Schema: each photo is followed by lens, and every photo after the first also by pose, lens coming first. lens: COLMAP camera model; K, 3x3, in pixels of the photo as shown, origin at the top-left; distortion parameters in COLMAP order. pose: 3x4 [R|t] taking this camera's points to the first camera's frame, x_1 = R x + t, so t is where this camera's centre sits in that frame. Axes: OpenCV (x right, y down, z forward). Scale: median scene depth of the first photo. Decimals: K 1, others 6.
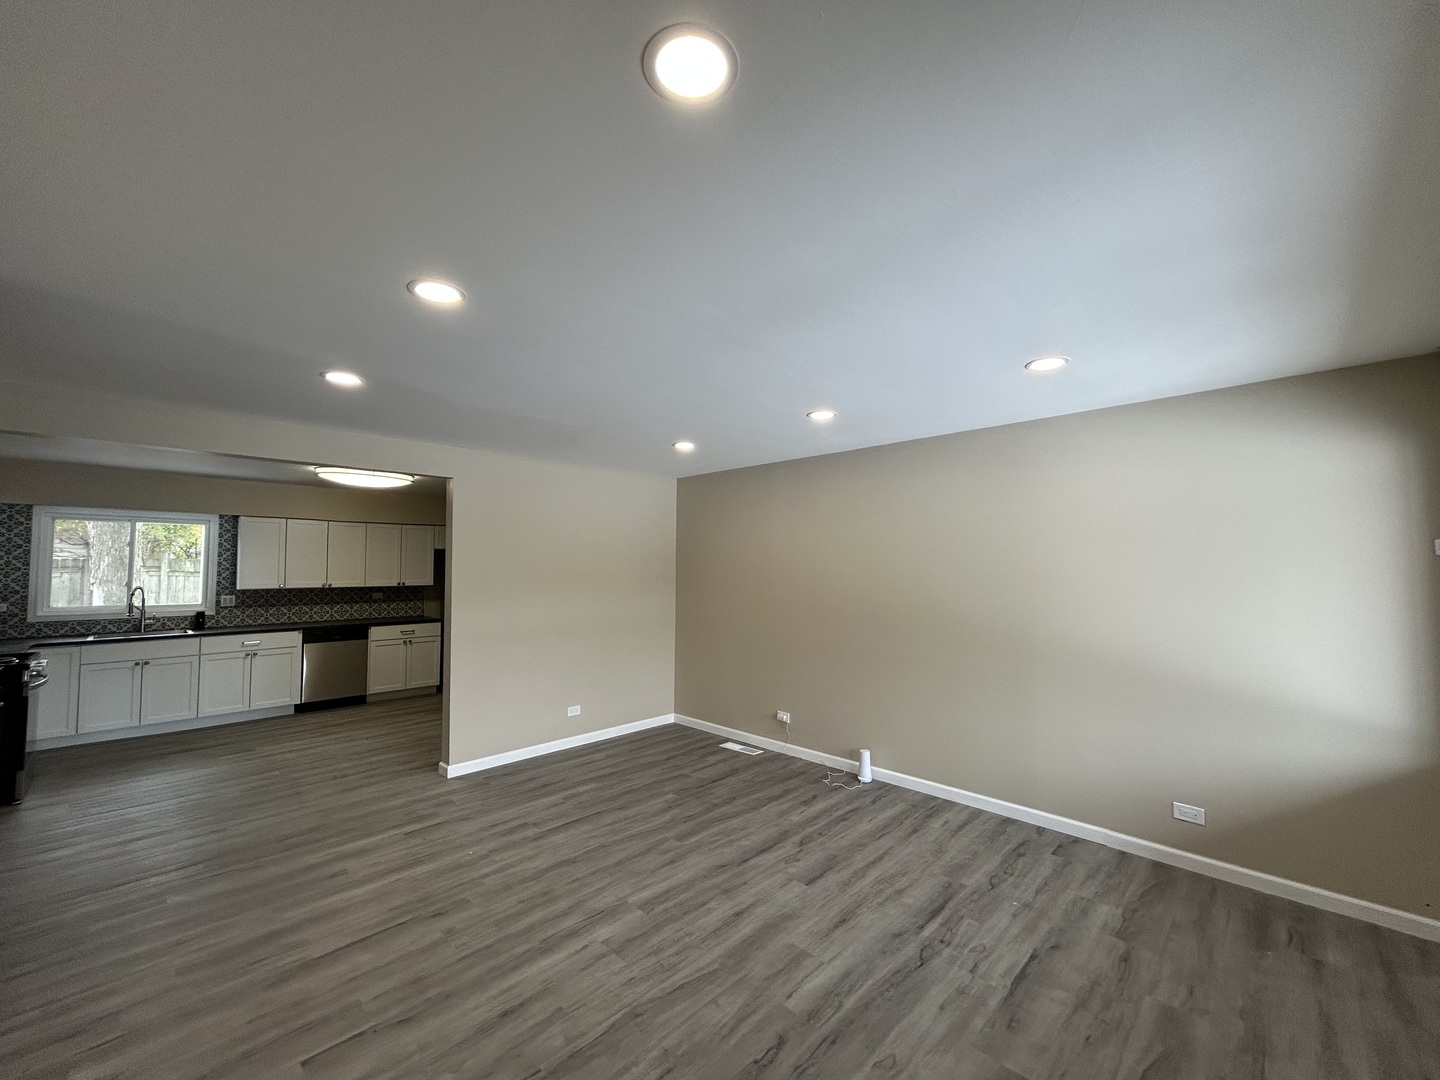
lens RADIAL K [[579.0, 0, 722.5], [0, 579.0, 541.7], [0, 0, 1]] dist [-0.004243, 0.000787]
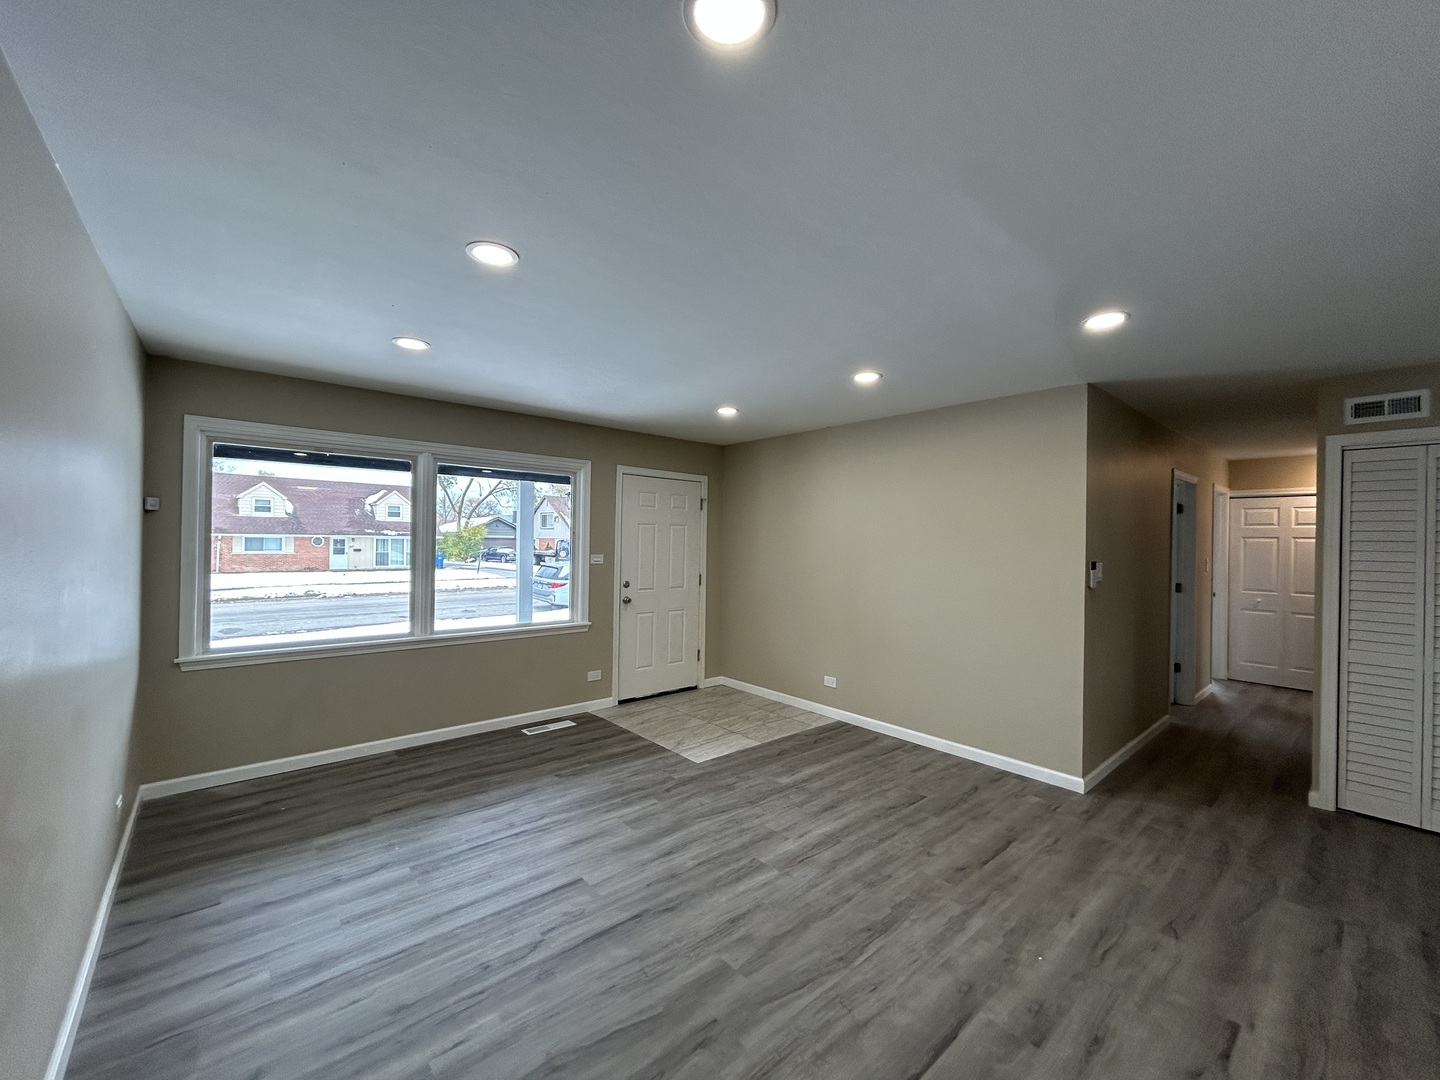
lens RADIAL K [[579.0, 0, 720.3], [0, 579.0, 538.3], [0, 0, 1]] dist [-0.004243, 0.000787]
pose [[-0.996580, -0.015035, 0.081258, -0.087734], [-0.018789, 0.998782, -0.045634, 0.072008], [-0.080473, -0.047004, -0.995648, 1.263162]]
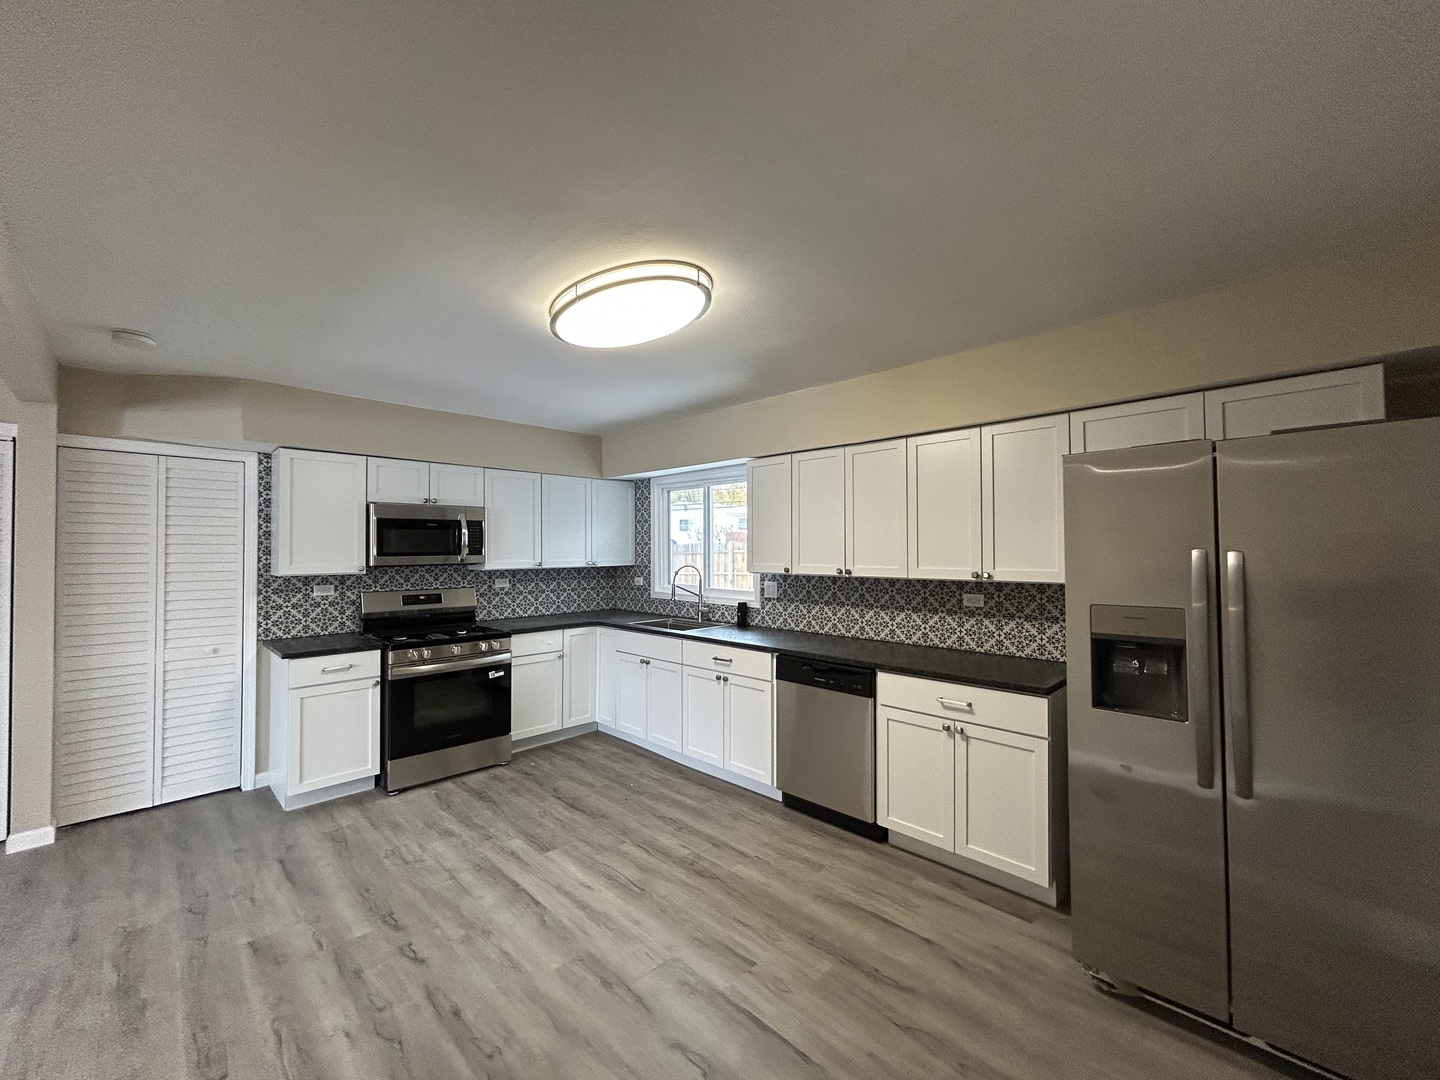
lens RADIAL K [[579.0, 0, 724.3], [0, 579.0, 547.7], [0, 0, 1]] dist [-0.004243, 0.000787]
pose [[-0.000359, -0.004479, -0.999990, -0.269053], [0.046047, 0.998929, -0.004491, 0.079480], [0.998939, -0.046049, -0.000152, 1.386467]]
